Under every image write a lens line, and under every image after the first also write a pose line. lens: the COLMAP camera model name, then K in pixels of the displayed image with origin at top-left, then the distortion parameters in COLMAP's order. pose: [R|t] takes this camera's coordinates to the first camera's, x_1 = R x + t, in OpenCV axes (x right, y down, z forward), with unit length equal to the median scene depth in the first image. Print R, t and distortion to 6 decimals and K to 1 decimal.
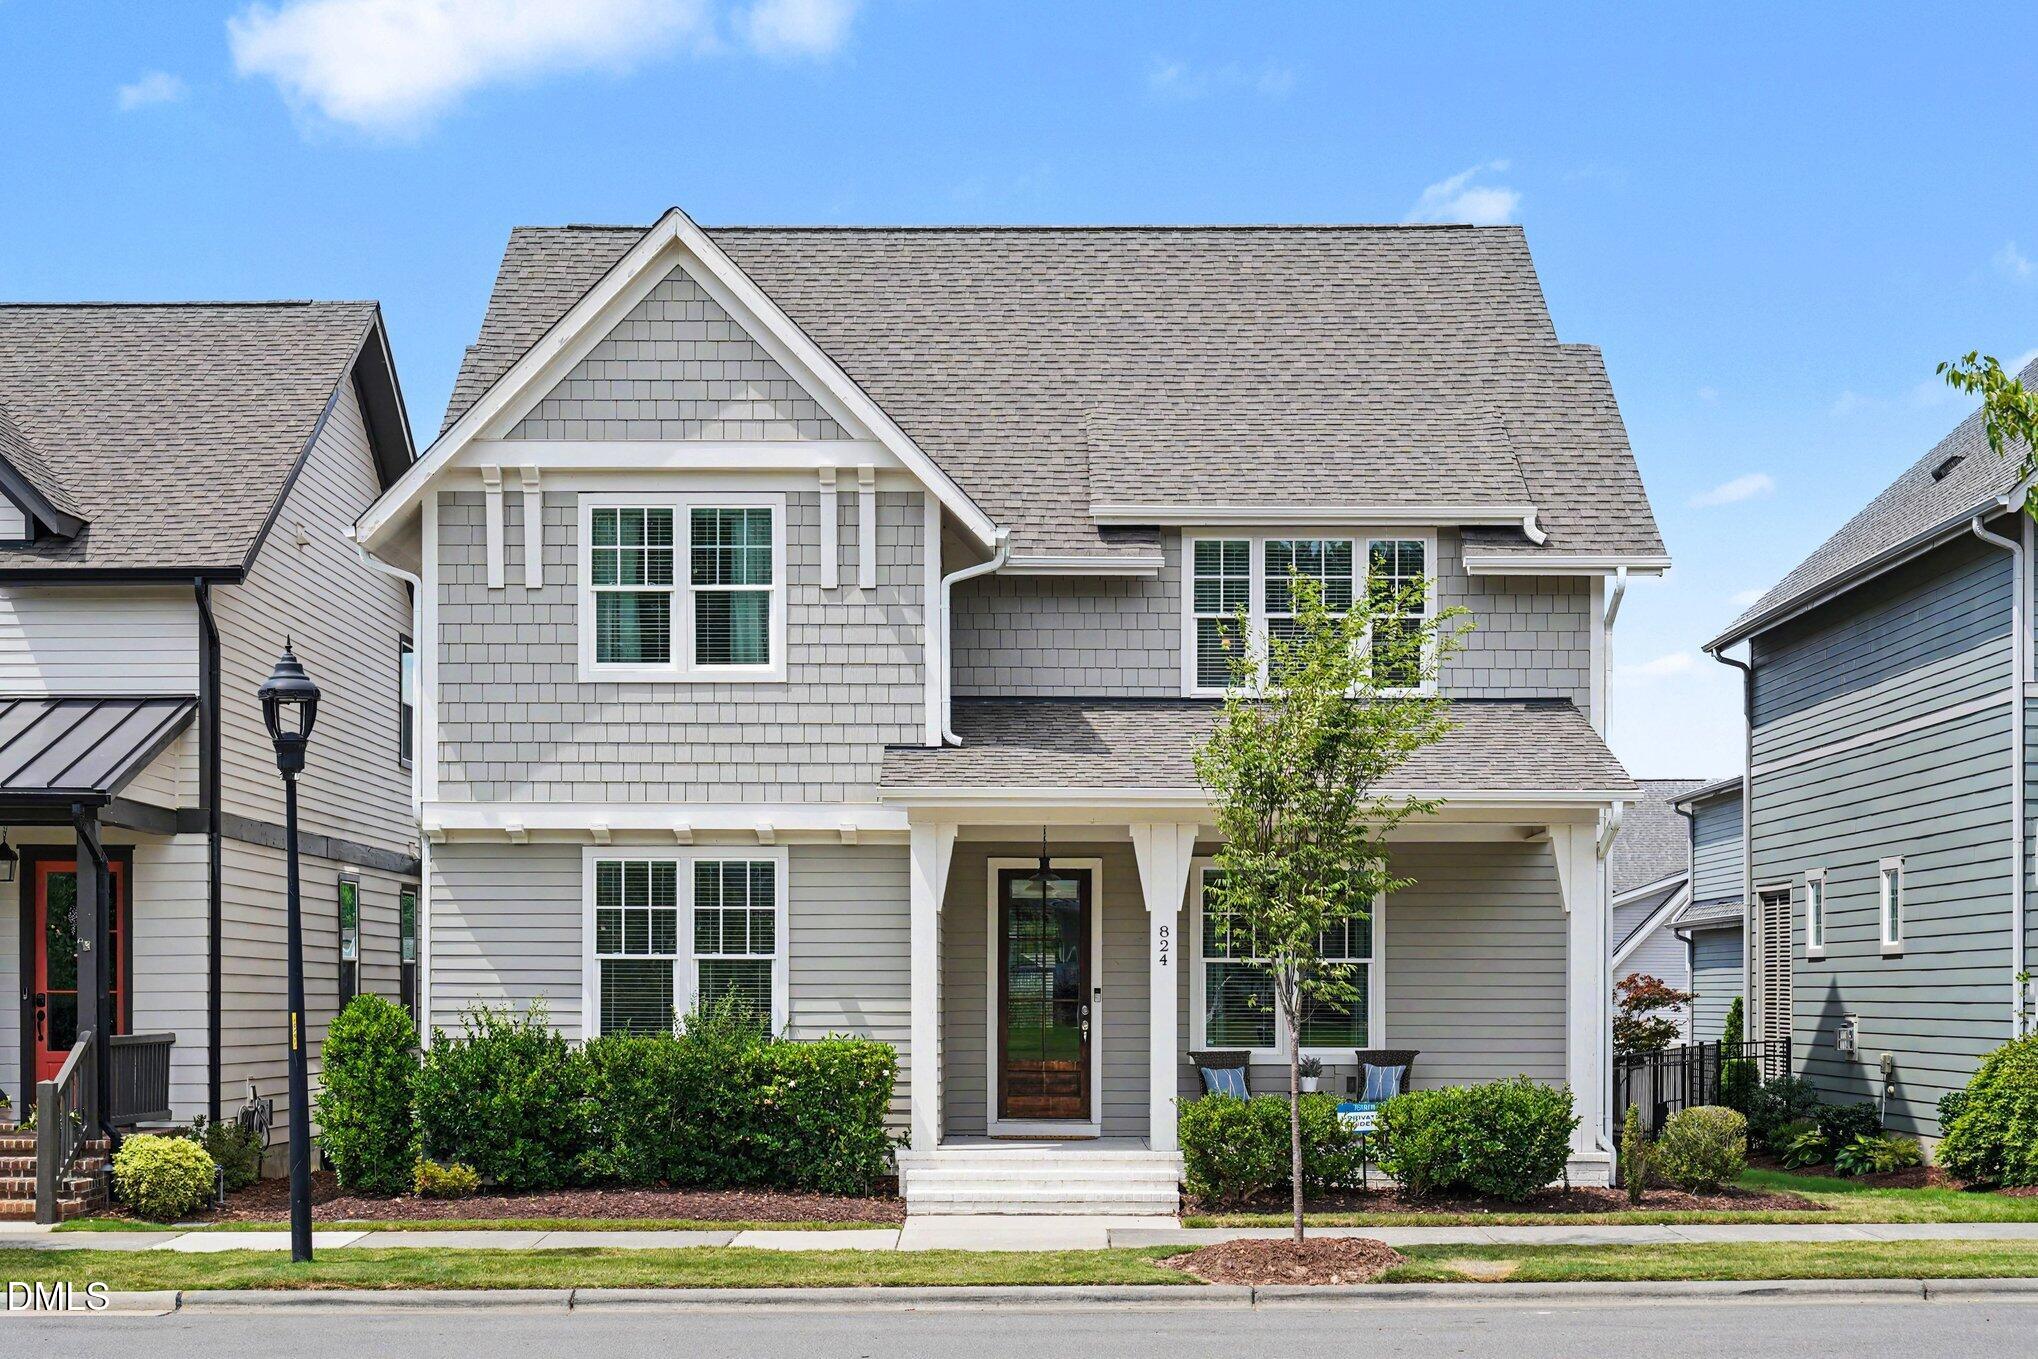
lens RADIAL K [[2956.5, 0, 1019.0], [0, 2956.5, 679.5], [0, 0, 1]] dist [-0.027605, 0.014486]
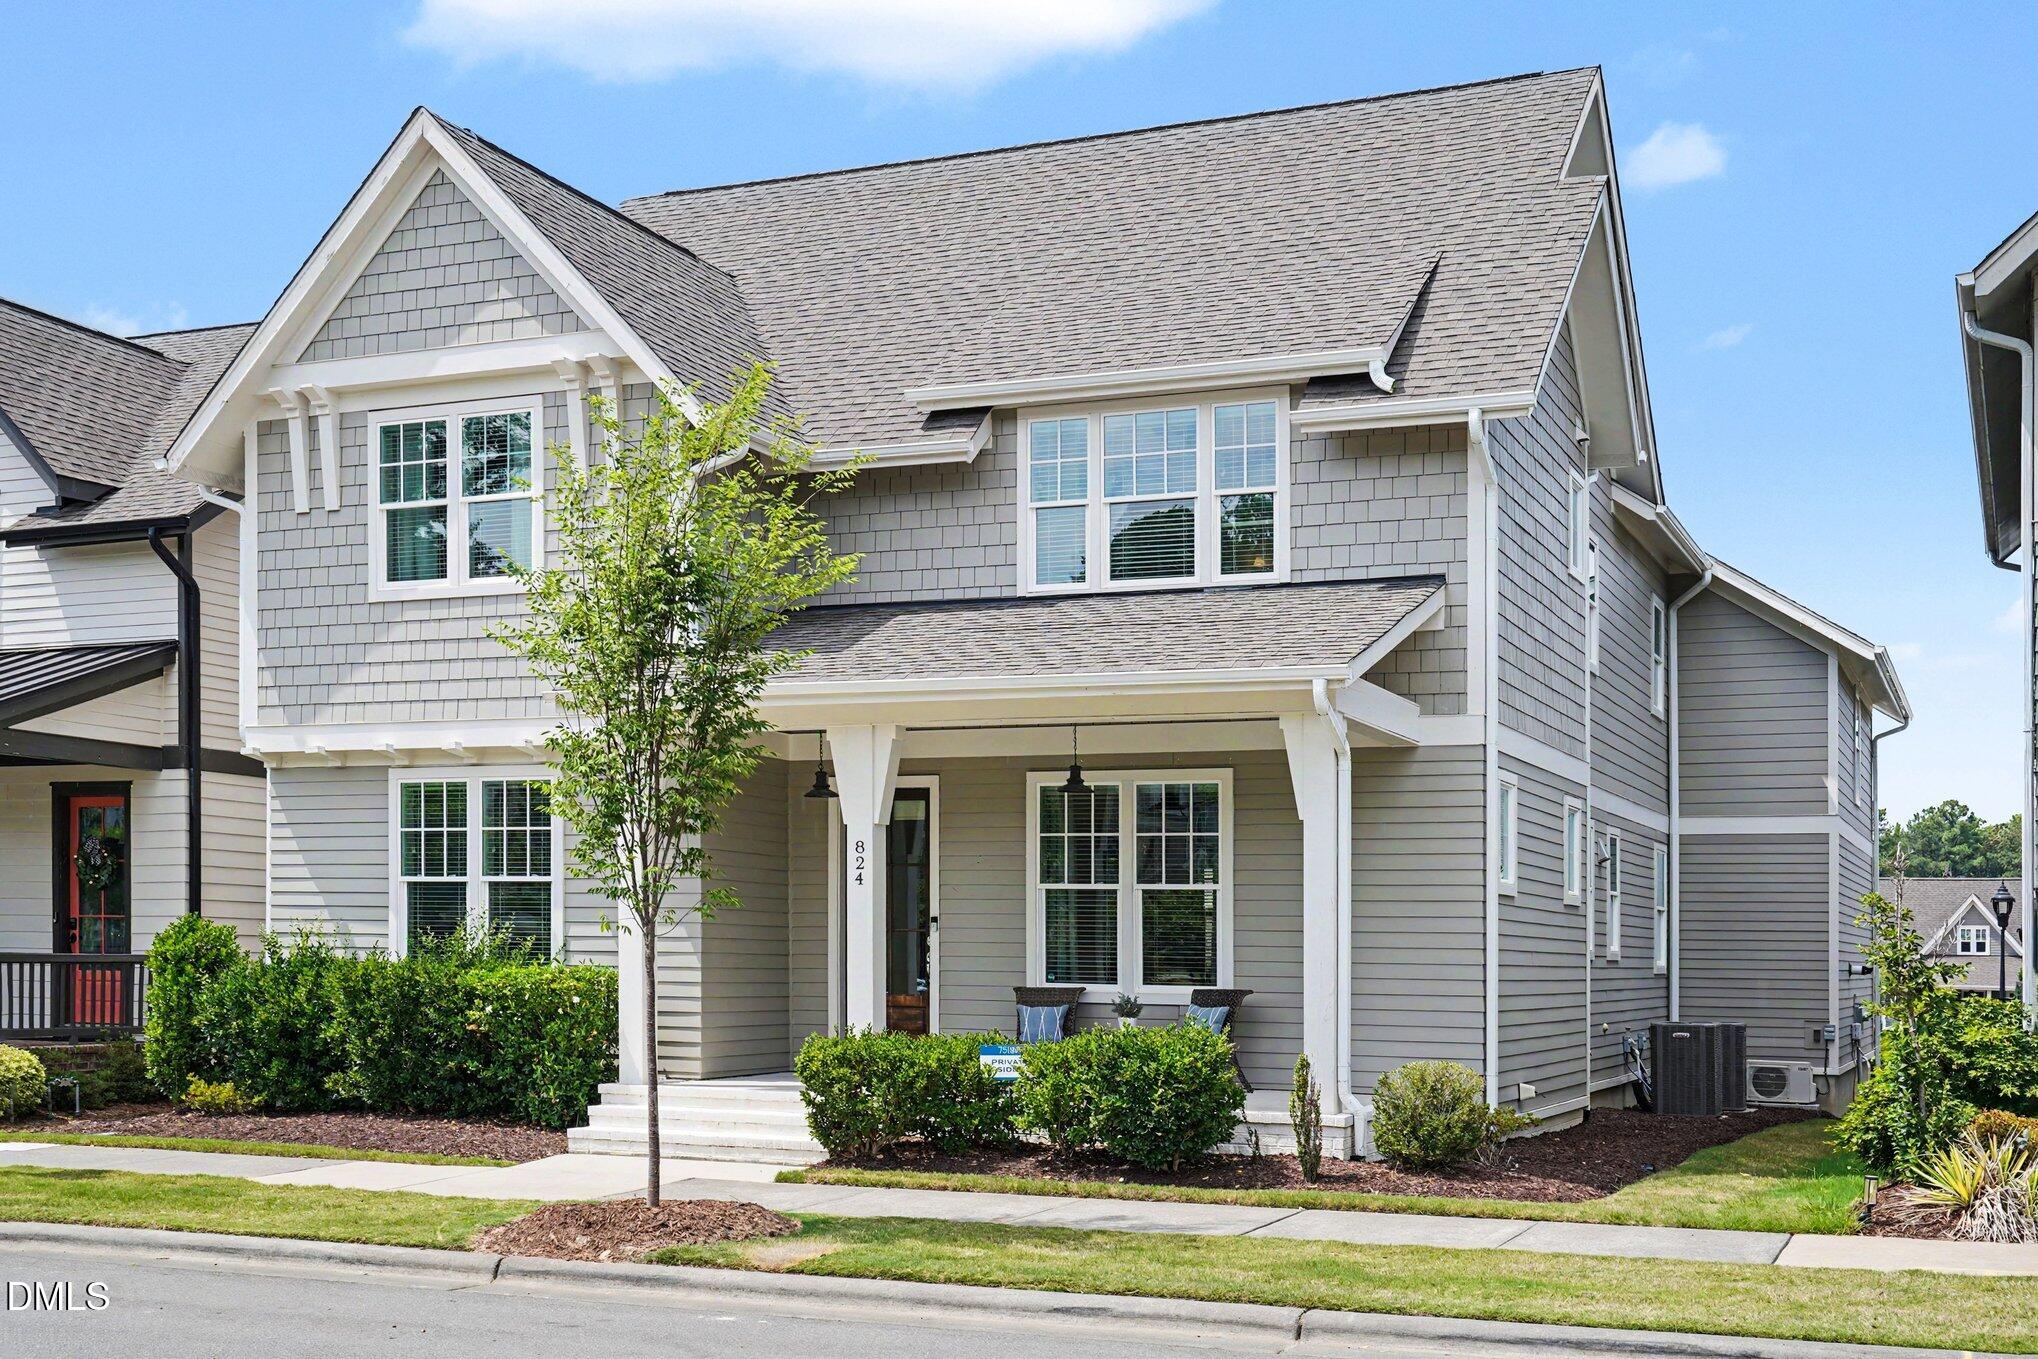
lens RADIAL K [[2347.4, 0, 1019.3], [0, 2347.4, 764.6], [0, 0, 1]] dist [-0.010850, -0.016246]
pose [[0.917193, -0.020821, -0.397898, 0.361742], [0.028822, 0.999485, 0.014137, 0.050378], [0.397399, -0.024434, 0.917321, 0.362004]]
